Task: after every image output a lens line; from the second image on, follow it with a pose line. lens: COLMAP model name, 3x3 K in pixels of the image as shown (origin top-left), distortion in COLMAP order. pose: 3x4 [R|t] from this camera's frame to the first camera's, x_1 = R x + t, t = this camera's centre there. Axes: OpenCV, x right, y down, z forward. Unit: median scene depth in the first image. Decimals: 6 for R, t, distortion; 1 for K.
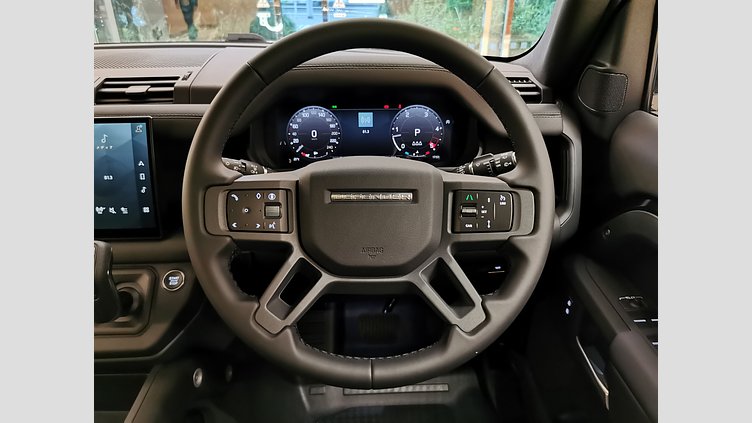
lens RADIAL K [[448.8, 0, 376.0], [0, 448.8, 211.5], [0, 0, 1]] dist [-0.007900, -0.002458]
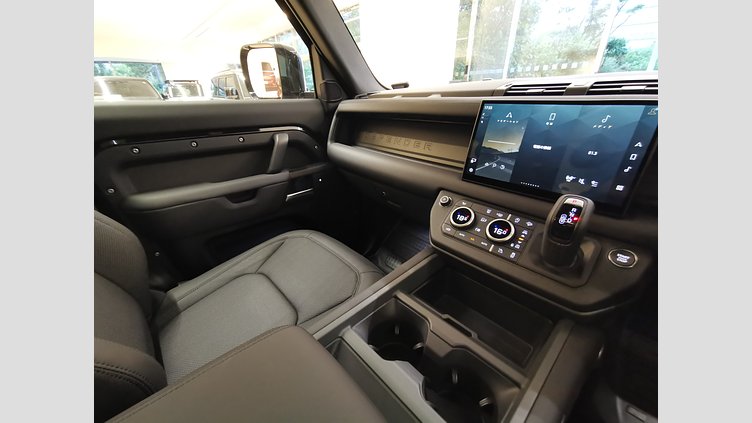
lens RADIAL K [[258.3, 0, 374.9], [0, 258.3, 214.5], [0, 0, 1]] dist [0.017426, 0.000074]
pose [[0.655814, 0.313998, -0.686523, -0.532811], [-0.332402, 0.936602, 0.110844, 0.220113], [0.677803, 0.155509, 0.718610, 0.177907]]
